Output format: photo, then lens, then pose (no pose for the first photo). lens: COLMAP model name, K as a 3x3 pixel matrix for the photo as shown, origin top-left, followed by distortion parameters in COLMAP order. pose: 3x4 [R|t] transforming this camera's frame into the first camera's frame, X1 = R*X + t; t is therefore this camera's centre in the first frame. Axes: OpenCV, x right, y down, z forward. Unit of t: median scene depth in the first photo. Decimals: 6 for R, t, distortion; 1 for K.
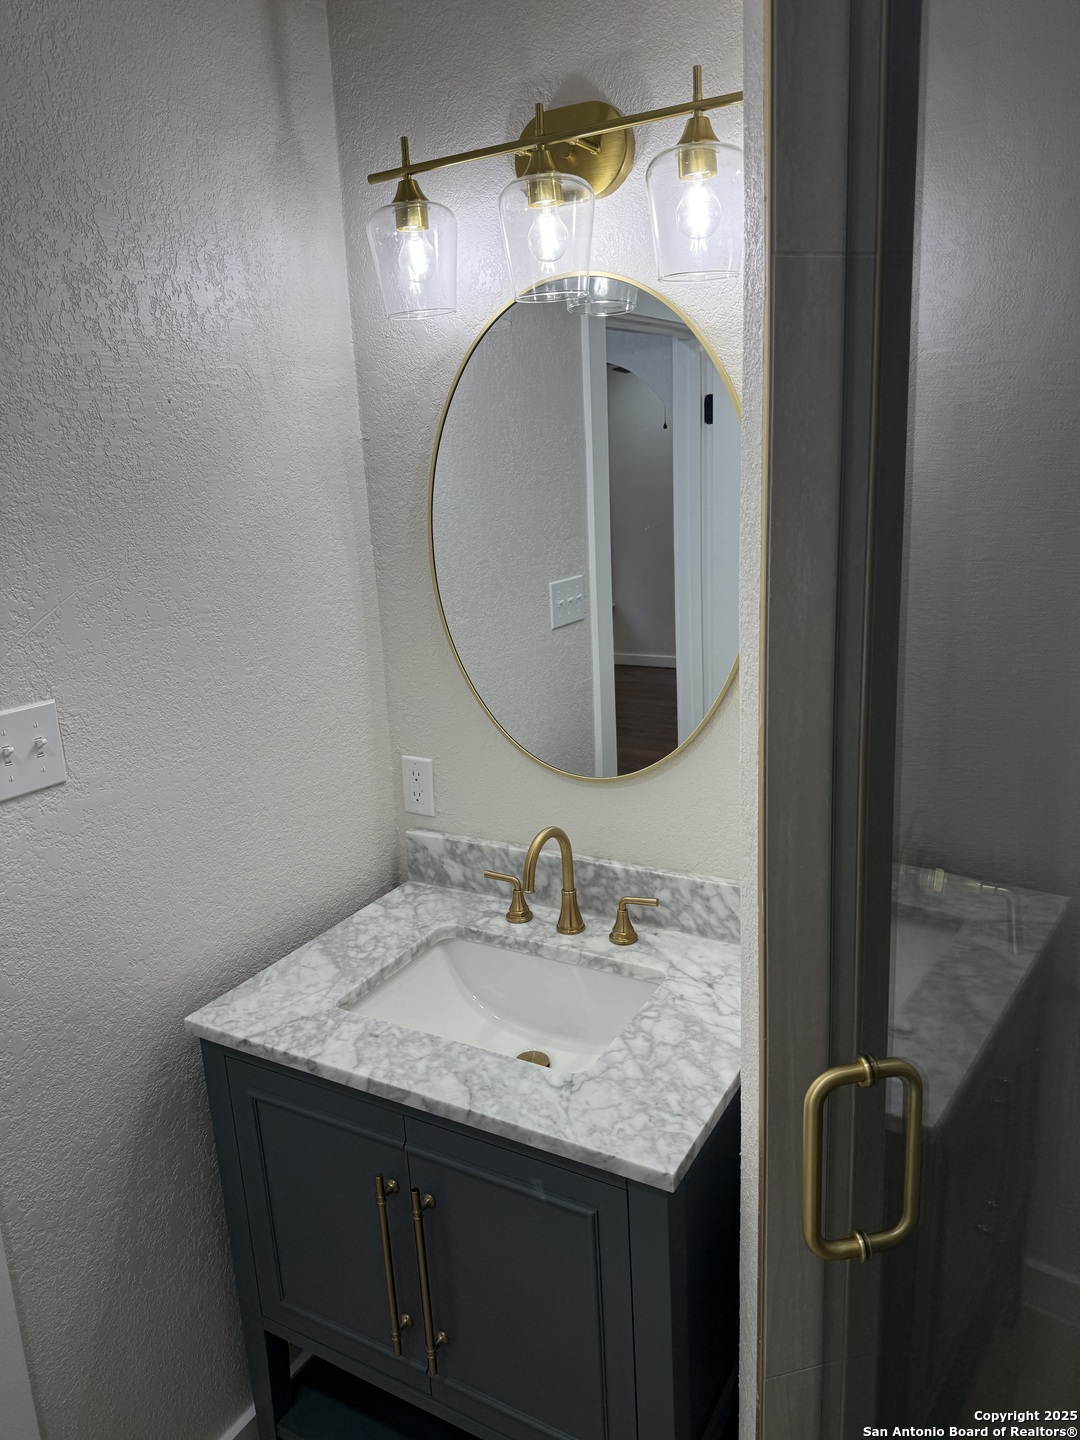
lens RADIAL K [[1005.4, 0, 537.5], [0, 1005.4, 714.5], [0, 0, 1]] dist [0.079414, -0.099369]
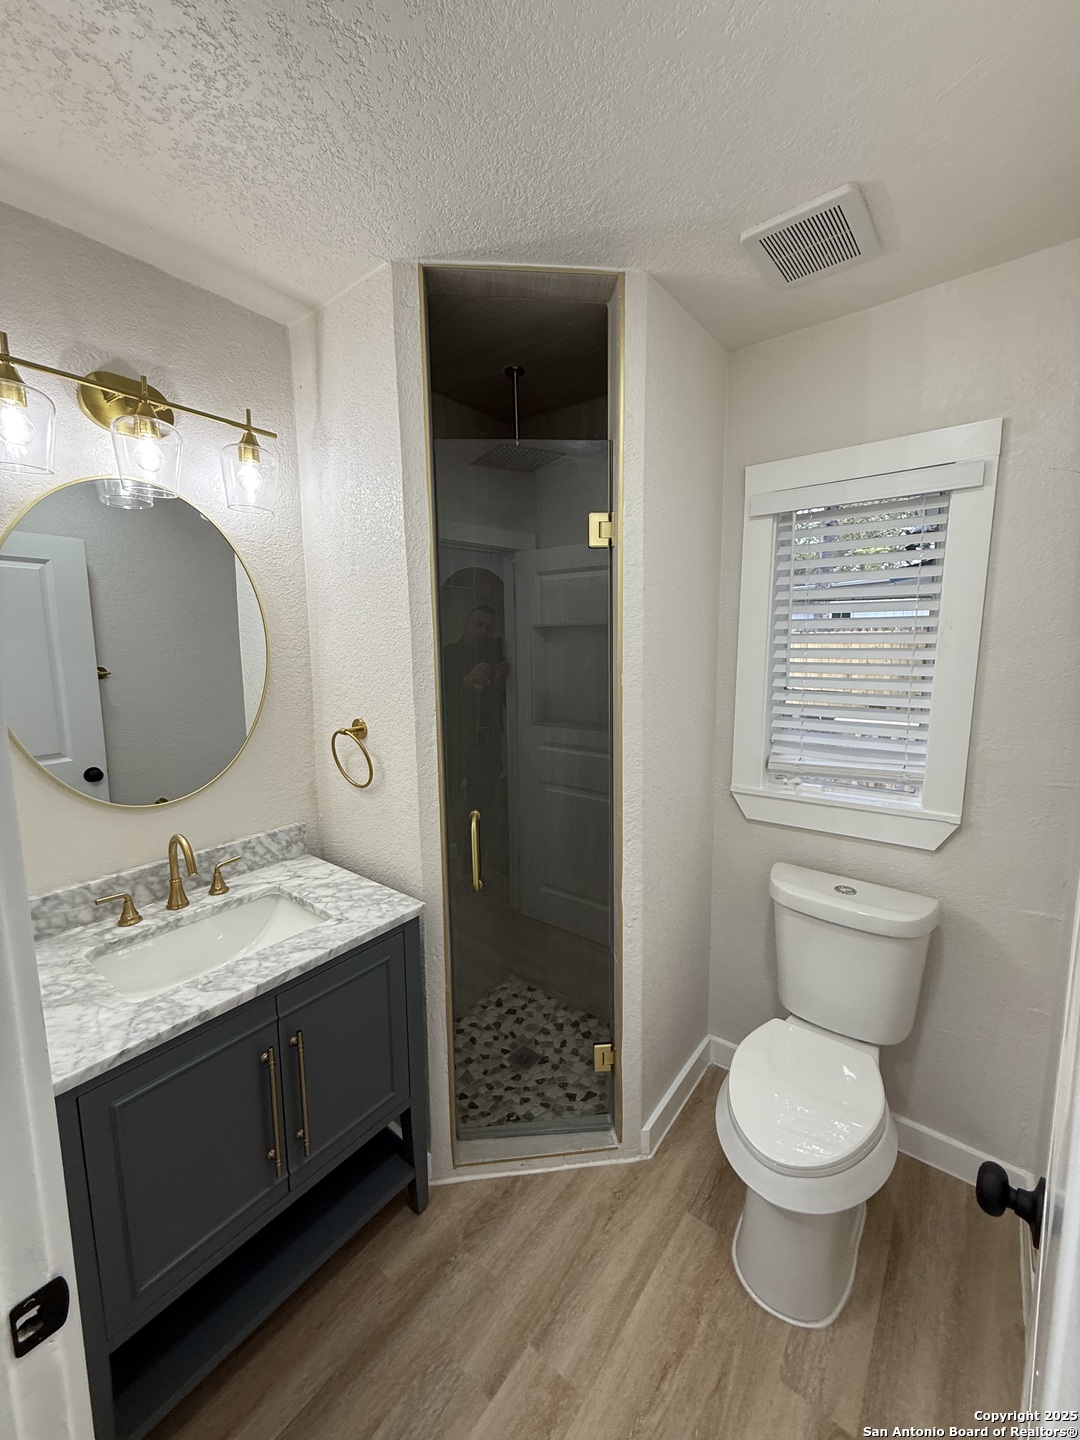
lens RADIAL K [[572.4, 0, 541.1], [0, 572.4, 719.5], [0, 0, 1]] dist [0.002849, -0.000314]
pose [[0.135191, -0.093523, 0.986396, -0.773081], [0.235278, 0.970091, 0.059731, 0.025281], [-0.962480, 0.224002, 0.153151, 0.332153]]
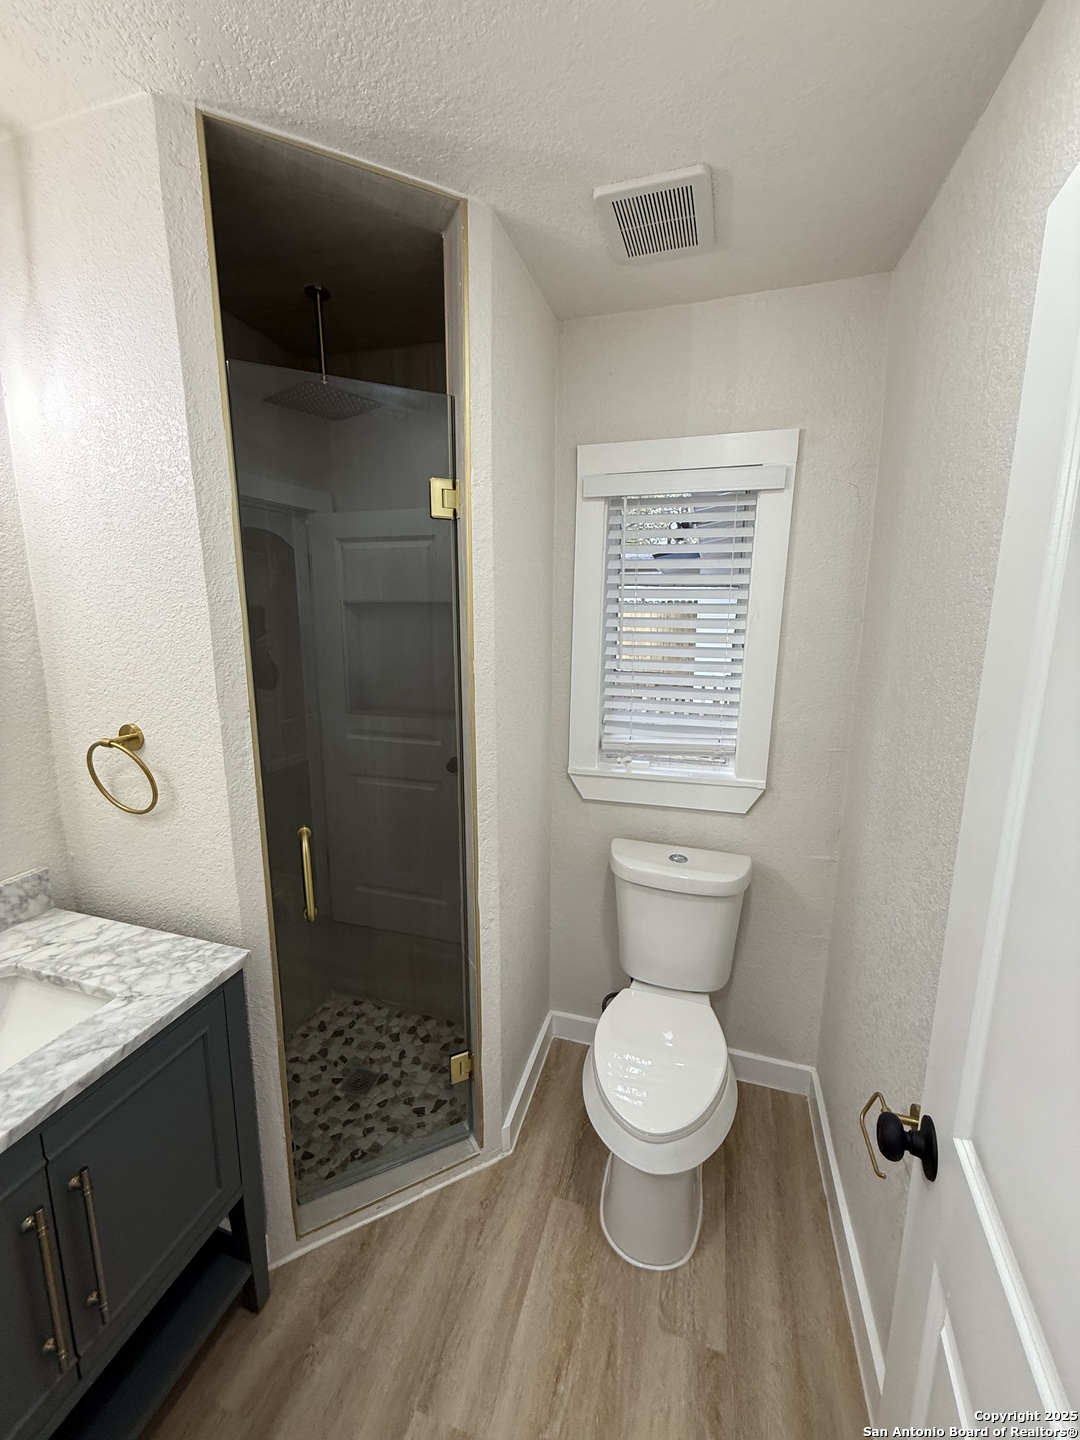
lens RADIAL K [[572.4, 0, 539.9], [0, 572.4, 718.2], [0, 0, 1]] dist [0.002849, -0.000314]
pose [[-0.235888, -0.136480, 0.962149, -0.678384], [0.229614, 0.954226, 0.191650, -0.021356], [-0.944264, 0.266130, -0.193753, 0.429342]]
